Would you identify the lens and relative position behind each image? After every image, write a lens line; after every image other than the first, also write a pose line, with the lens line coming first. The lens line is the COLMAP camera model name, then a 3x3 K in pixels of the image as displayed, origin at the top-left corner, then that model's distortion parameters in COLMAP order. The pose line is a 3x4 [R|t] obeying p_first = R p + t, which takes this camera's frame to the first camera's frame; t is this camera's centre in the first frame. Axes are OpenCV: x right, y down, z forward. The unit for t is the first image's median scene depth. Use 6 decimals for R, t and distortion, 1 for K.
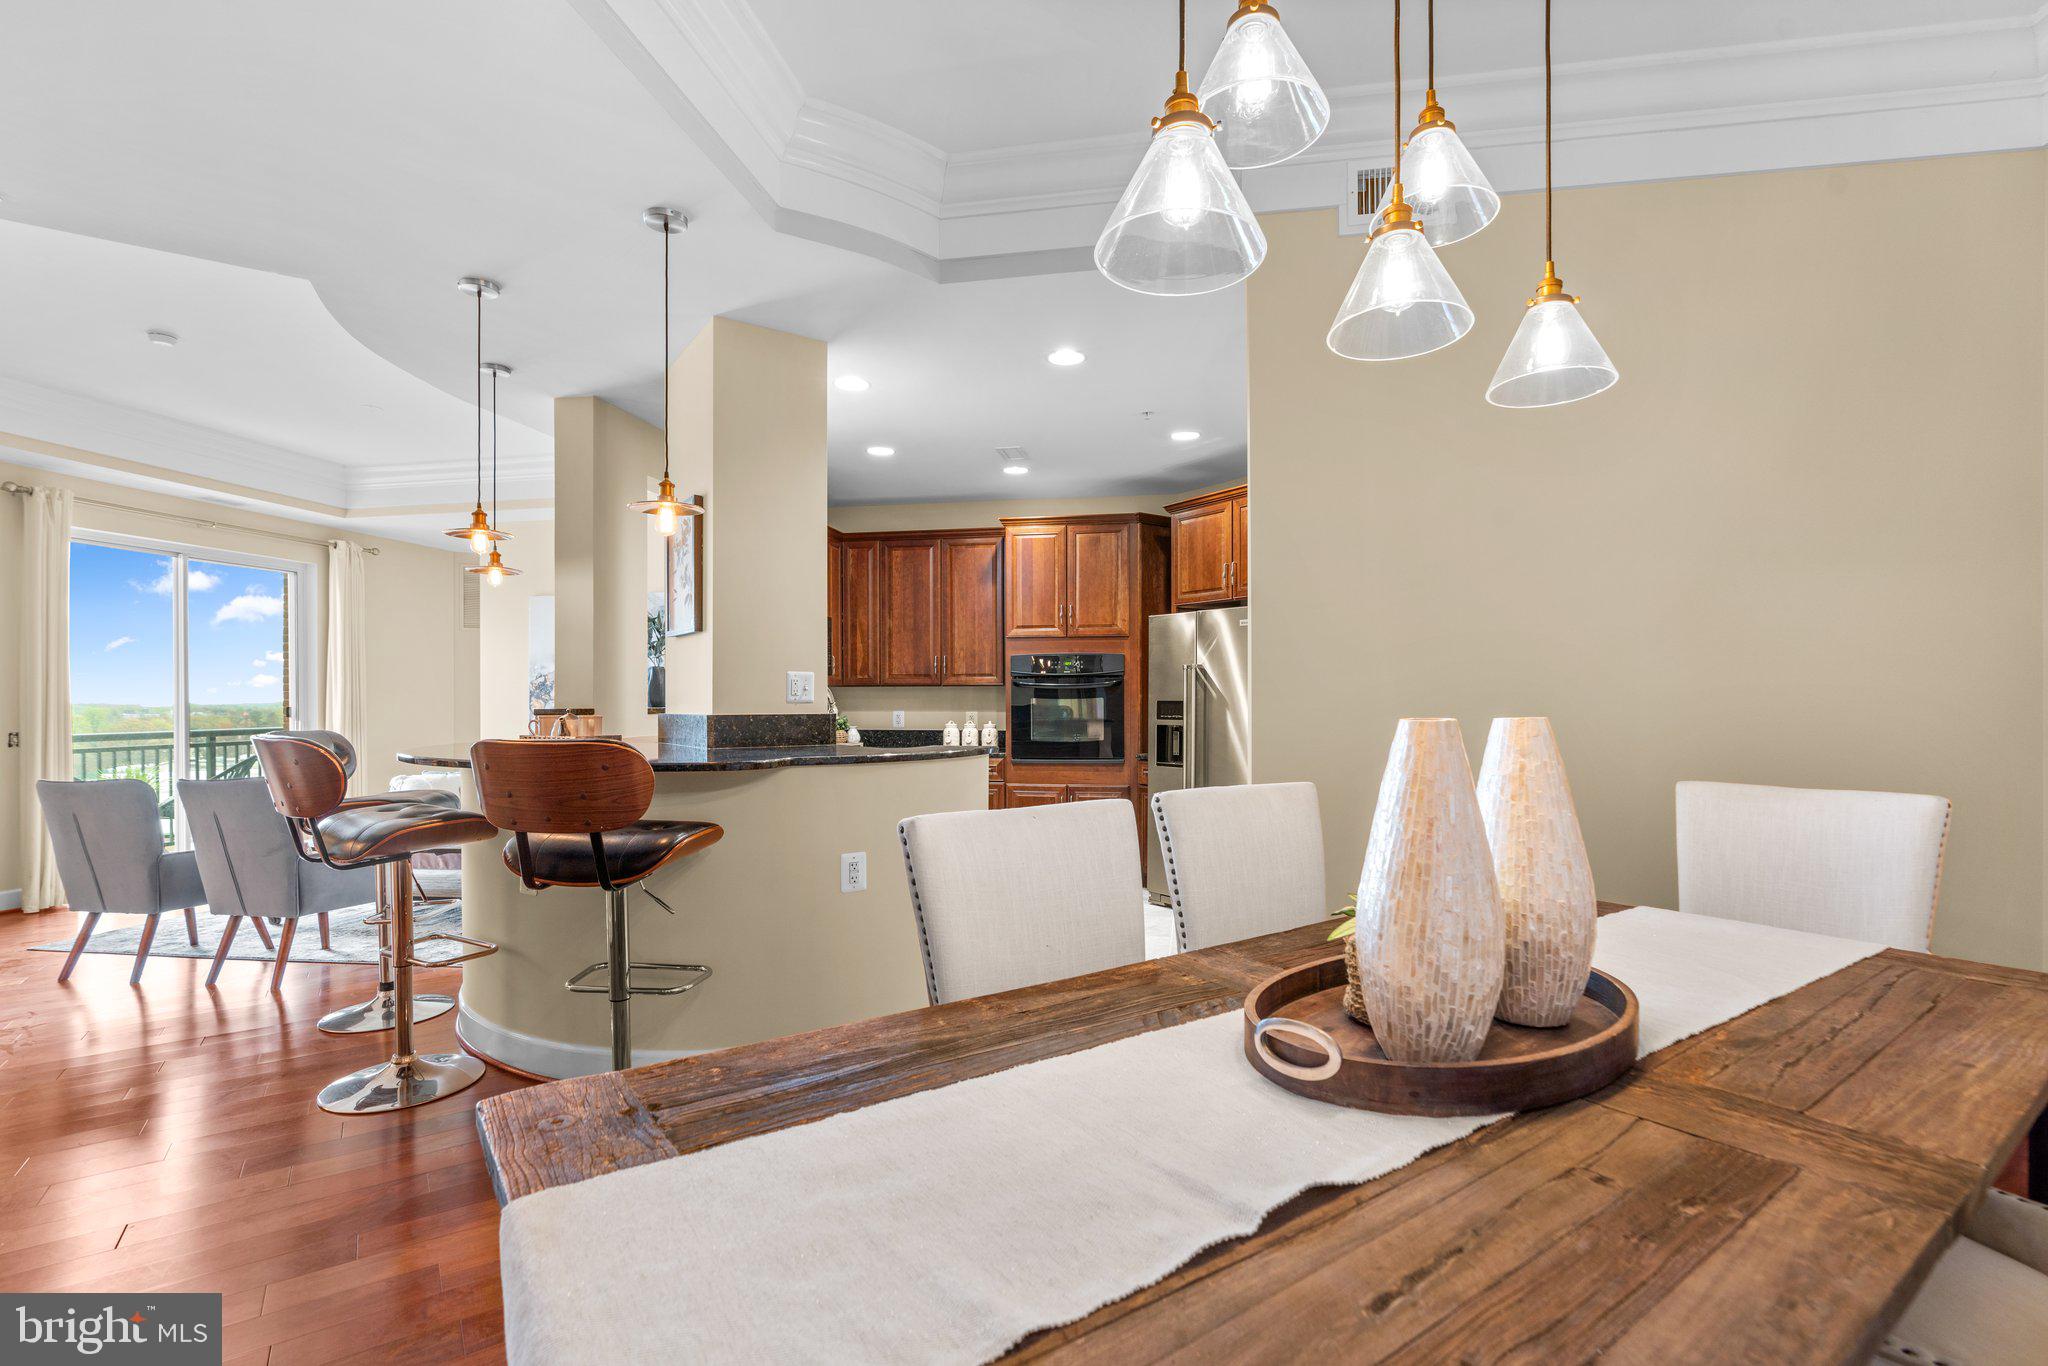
lens RADIAL K [[924.3, 0, 1023.6], [0, 924.3, 693.1], [0, 0, 1]] dist [-0.004541, 0.000740]
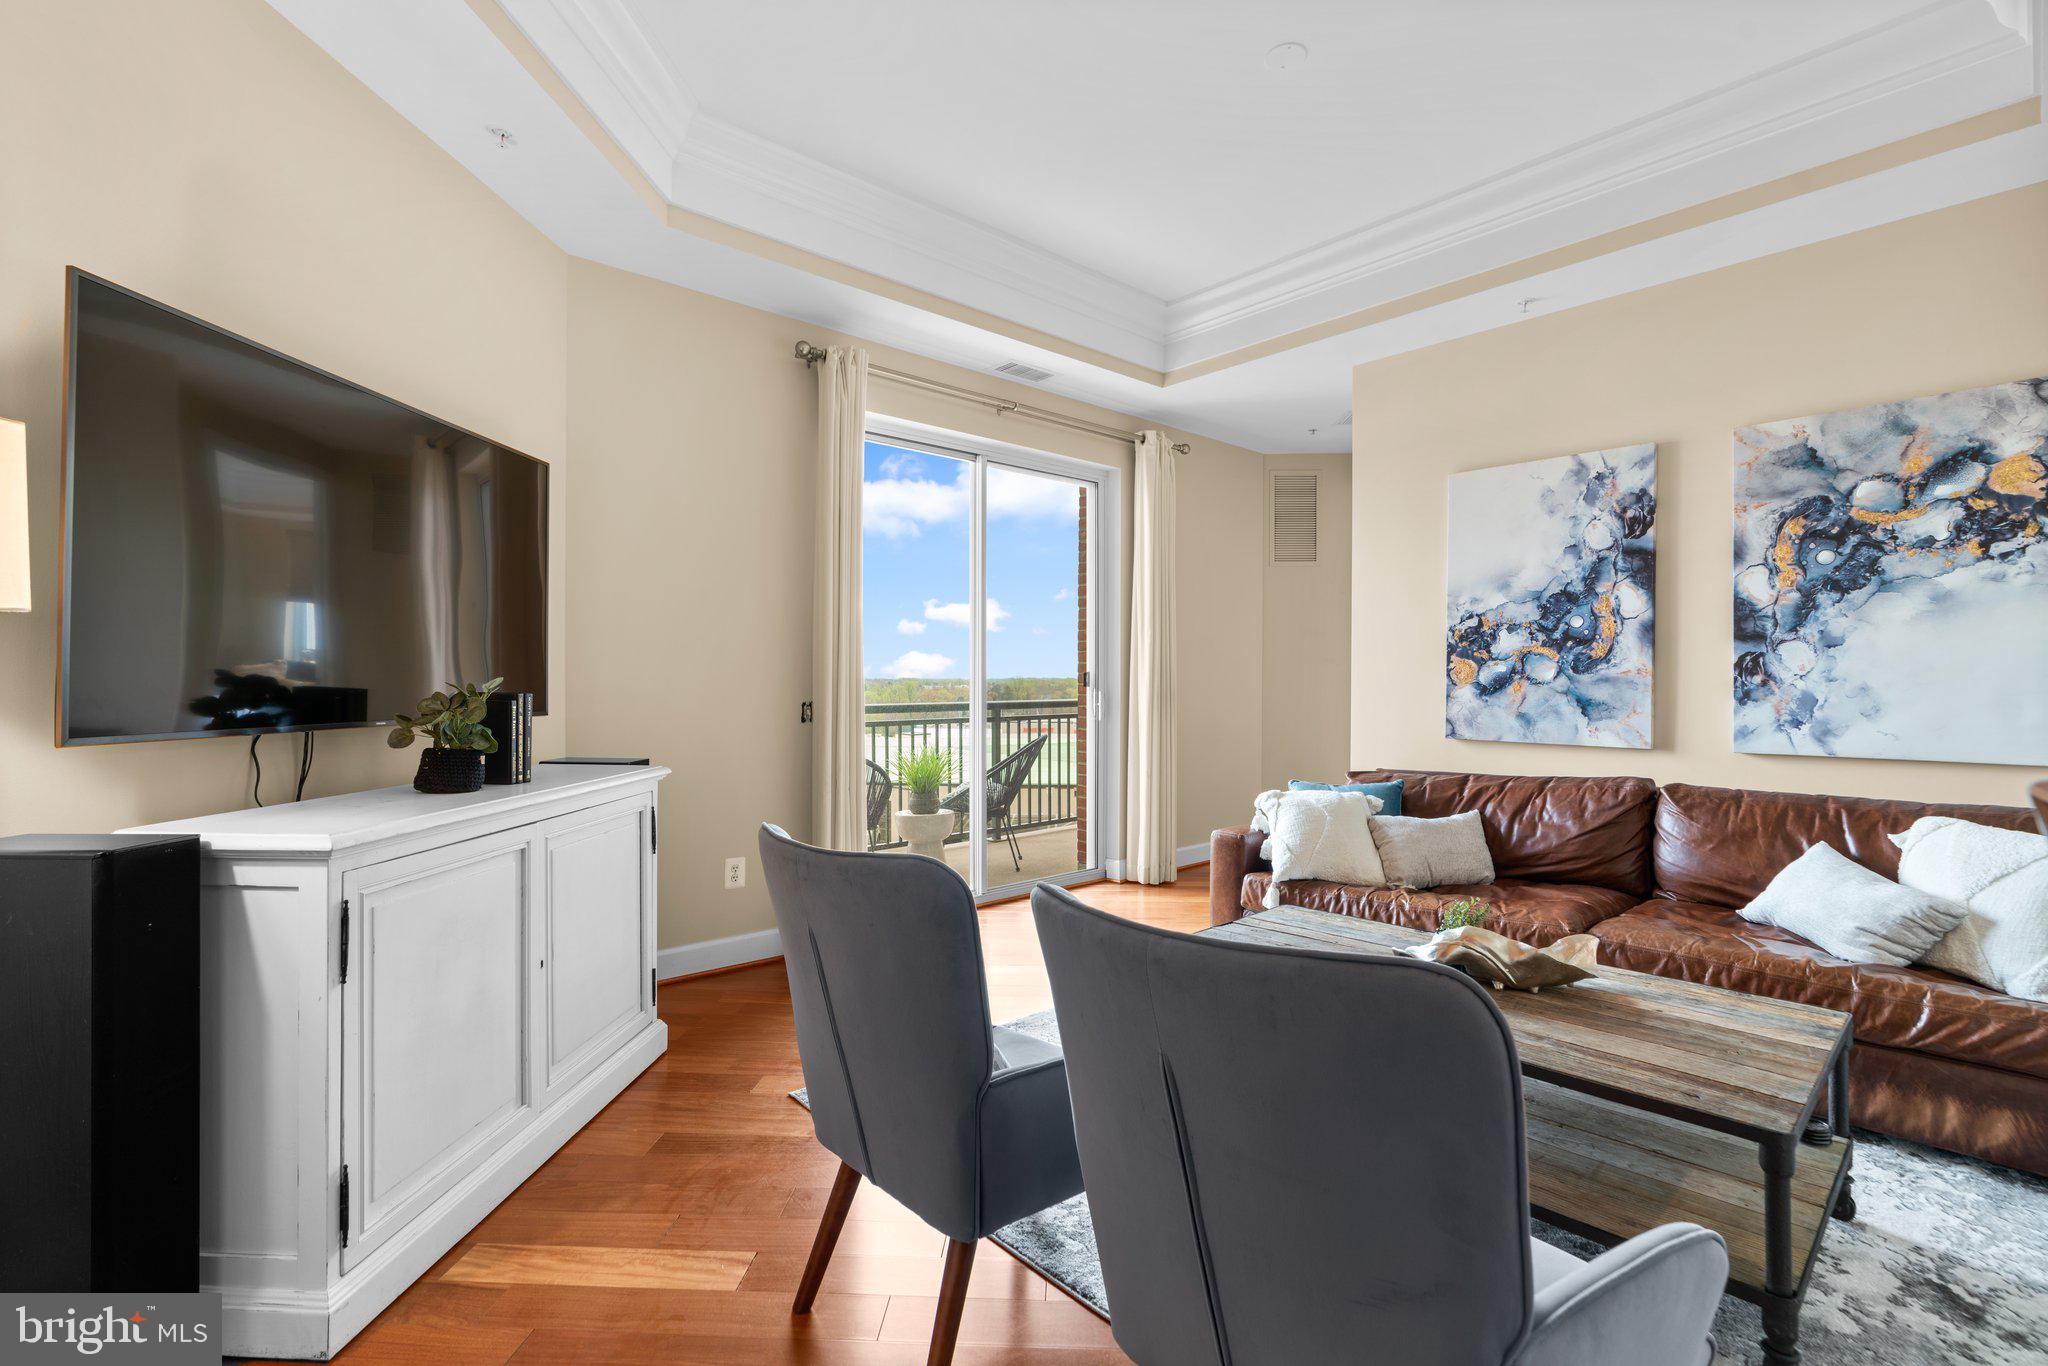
lens RADIAL K [[924.3, 0, 1019.4], [0, 924.3, 681.5], [0, 0, 1]] dist [-0.004541, 0.000740]
pose [[0.779504, 0.006910, -0.626359, -0.424245], [-0.002536, 0.999966, 0.007876, 0.018276], [0.626392, -0.004551, 0.779495, 0.442585]]
